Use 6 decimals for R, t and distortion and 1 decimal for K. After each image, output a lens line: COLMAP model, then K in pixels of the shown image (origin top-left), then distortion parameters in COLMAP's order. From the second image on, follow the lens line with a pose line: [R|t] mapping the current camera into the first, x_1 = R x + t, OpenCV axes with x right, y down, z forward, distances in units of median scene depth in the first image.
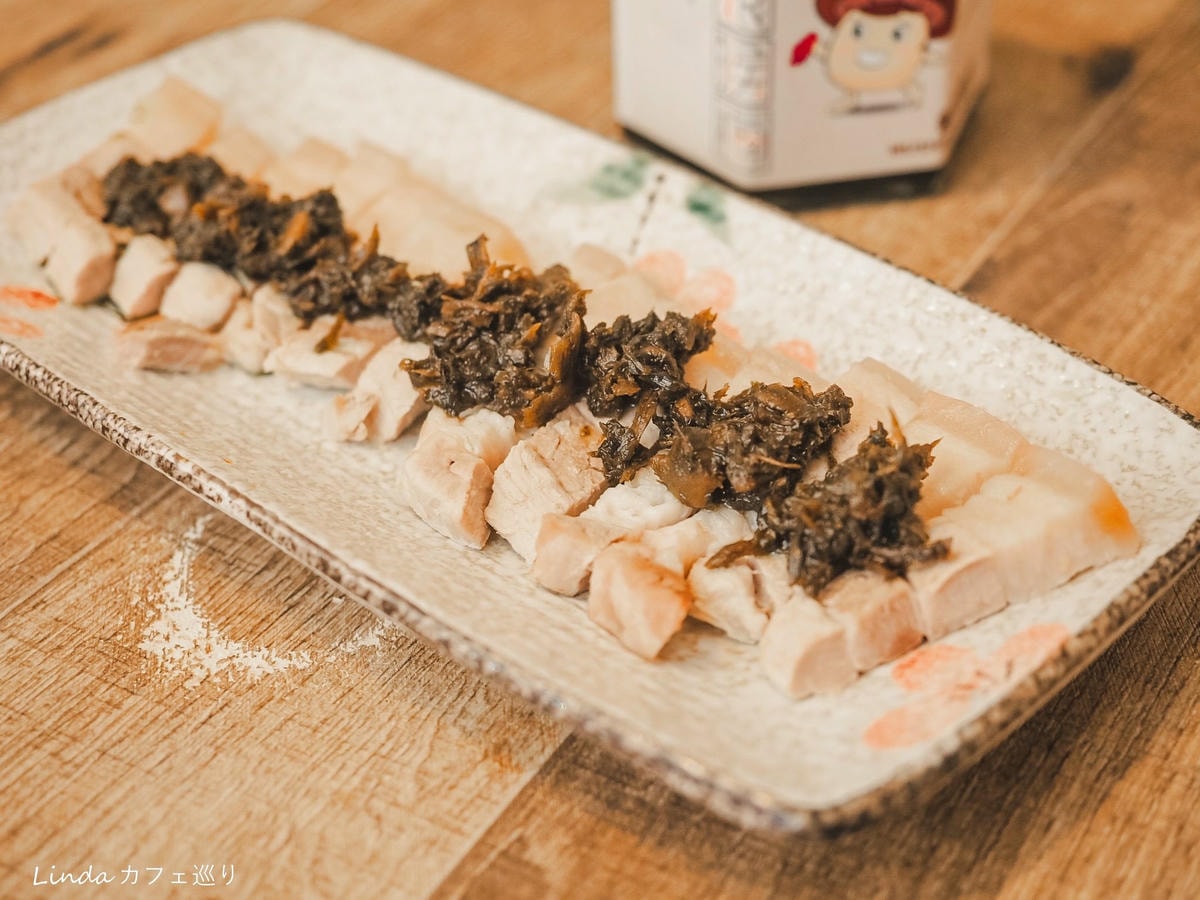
lens RADIAL K [[2024.8, 0, 600.0], [0, 2024.8, 450.0], [0, 0, 1]] dist [-0.001178, 0.119038]
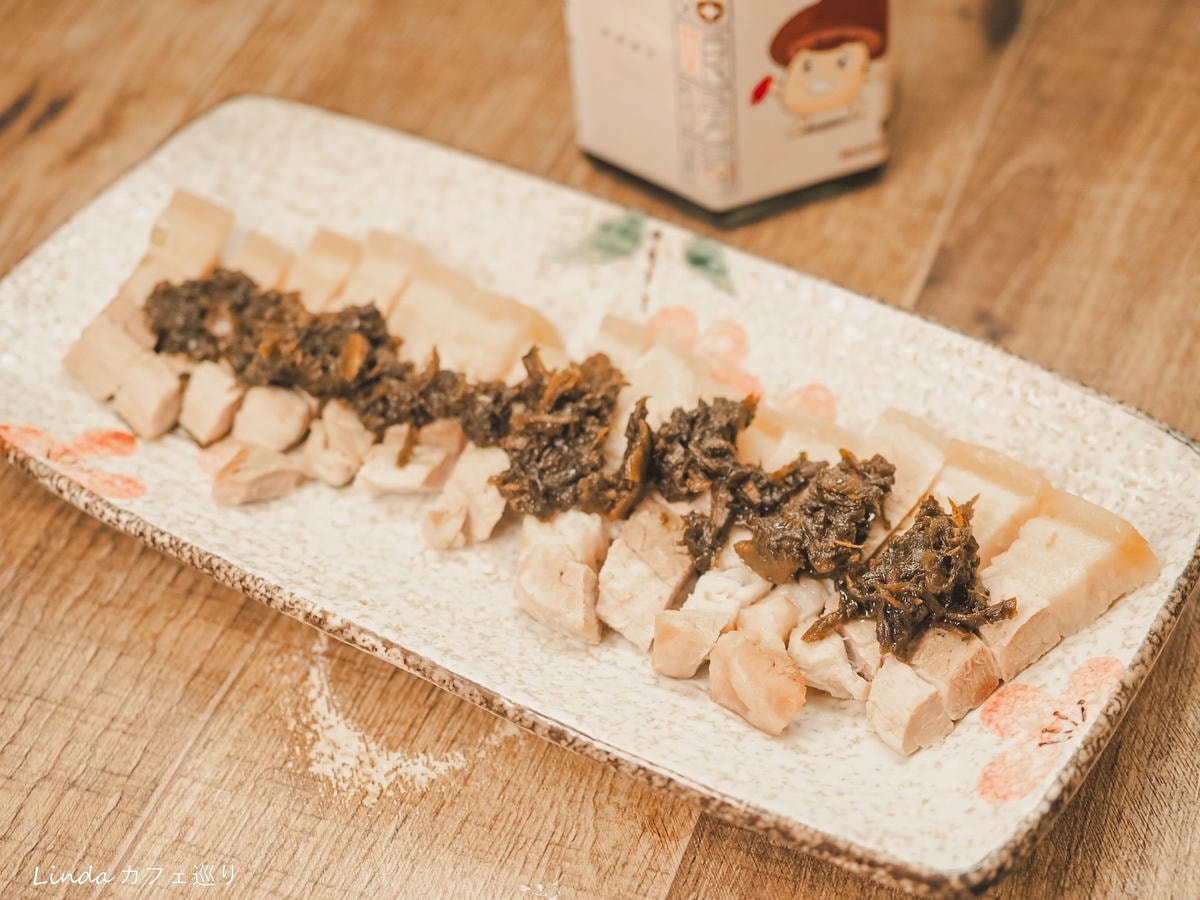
lens RADIAL K [[2019.7, 0, 600.2], [0, 2019.7, 410.5], [0, 0, 1]] dist [0.007350, 0.089819]
pose [[0.981749, -0.161496, 0.100441, -0.147167], [0.145150, 0.977514, 0.152961, -0.248291], [-0.122885, -0.135590, 0.983115, -0.109198]]
